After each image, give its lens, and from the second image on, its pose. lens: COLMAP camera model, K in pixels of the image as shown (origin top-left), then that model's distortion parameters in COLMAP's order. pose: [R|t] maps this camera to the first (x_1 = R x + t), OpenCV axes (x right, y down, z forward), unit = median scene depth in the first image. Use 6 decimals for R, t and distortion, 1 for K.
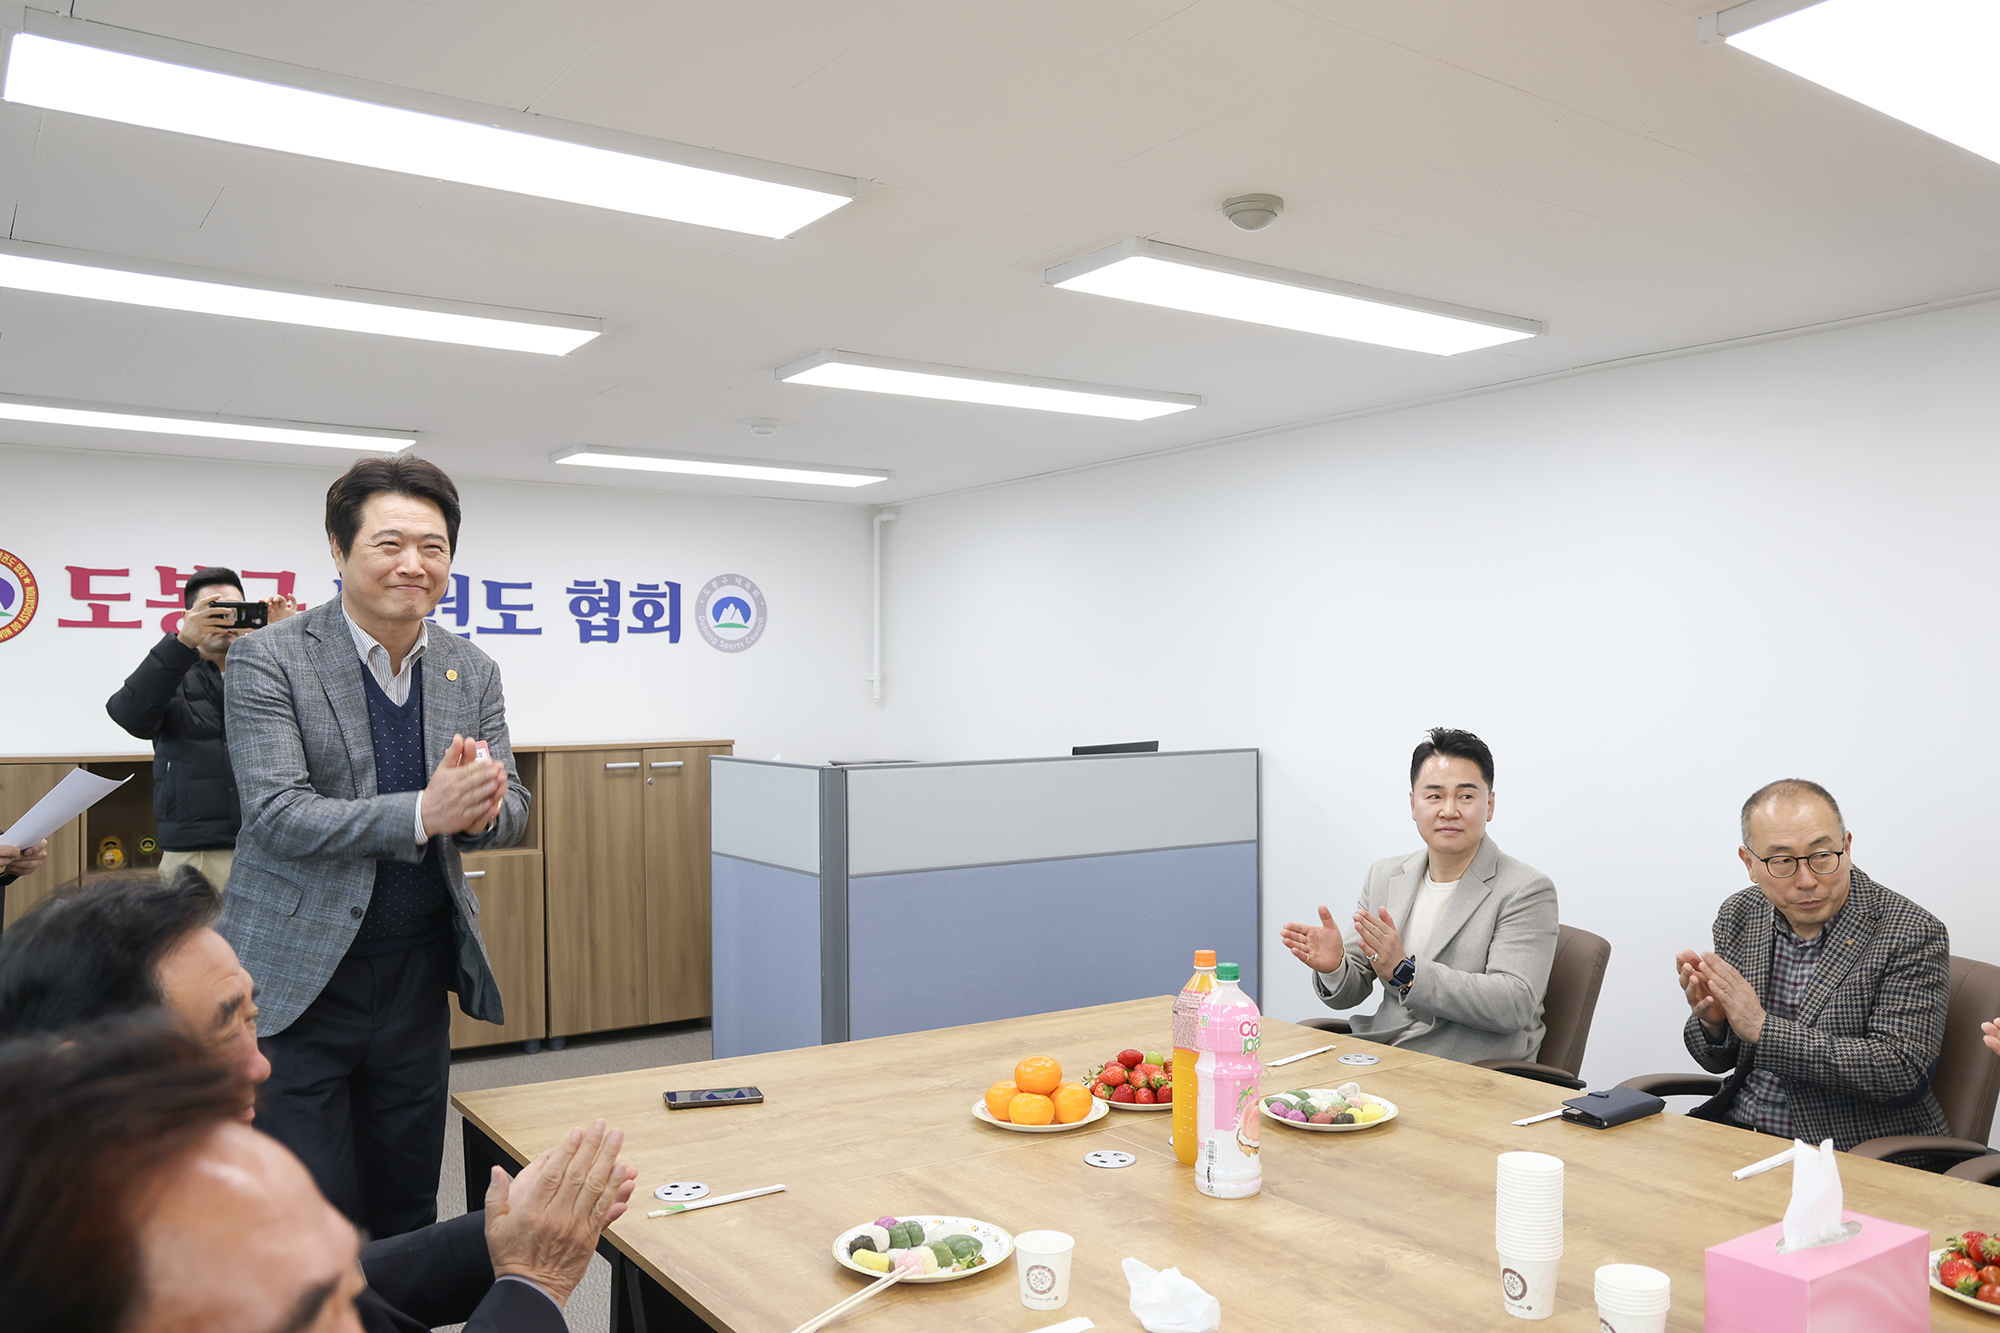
lens RADIAL K [[1553.9, 0, 1000.0], [0, 1553.9, 666.5], [0, 0, 1]] dist [-0.091023, 0.001931]
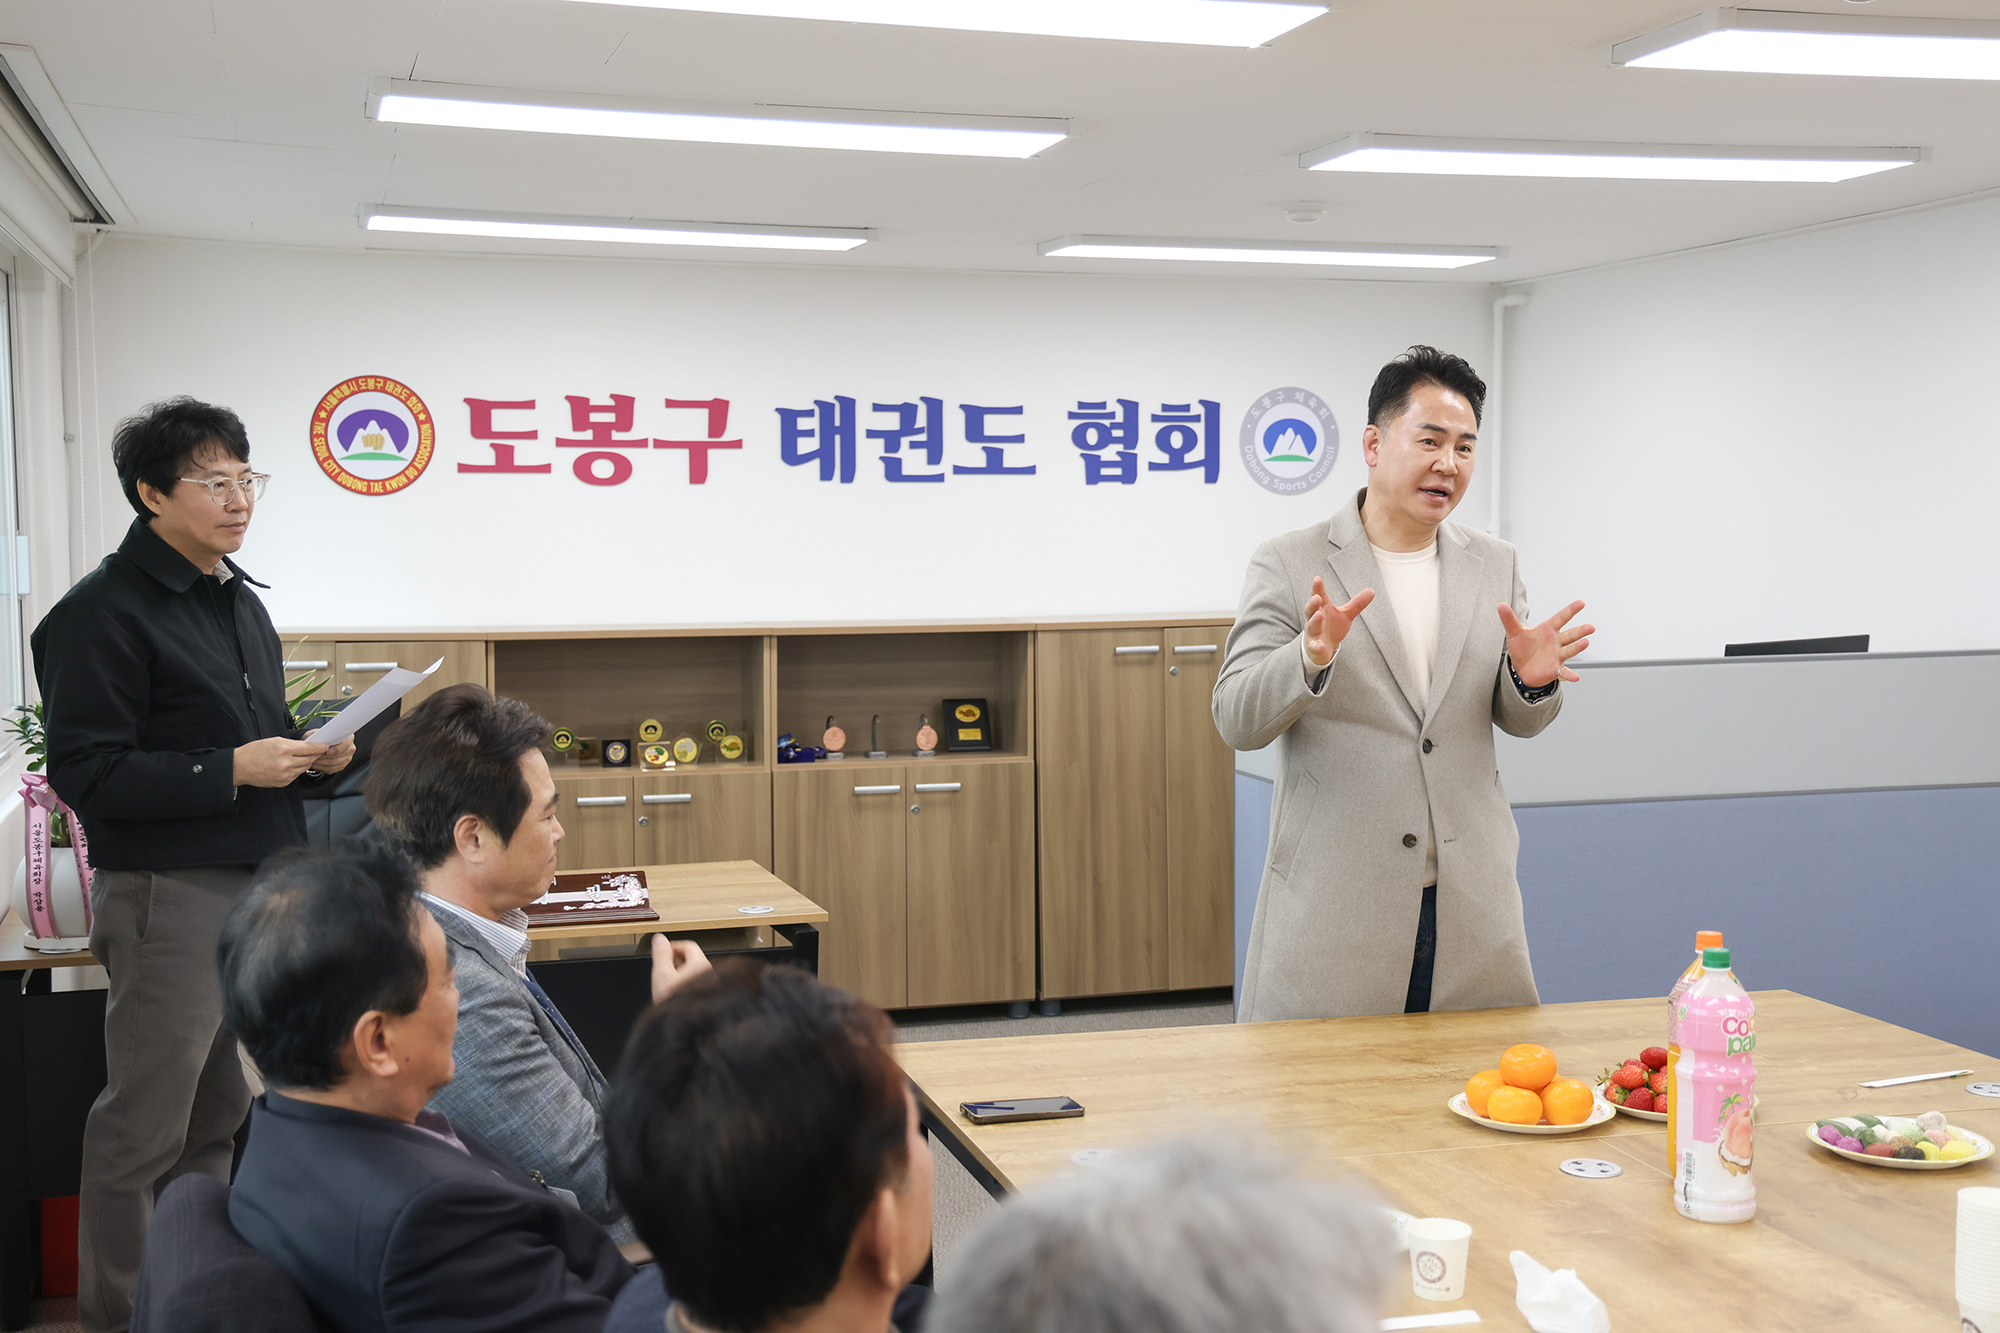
lens RADIAL K [[2347.2, 0, 1000.0], [0, 2347.2, 666.5], [0, 0, 1]] dist [0.022431, 0.016396]
pose [[0.947465, 0.023865, -0.318969, 0.060481], [0.002781, 0.996561, 0.082821, -0.023505], [0.319848, -0.079357, 0.944140, -0.111636]]
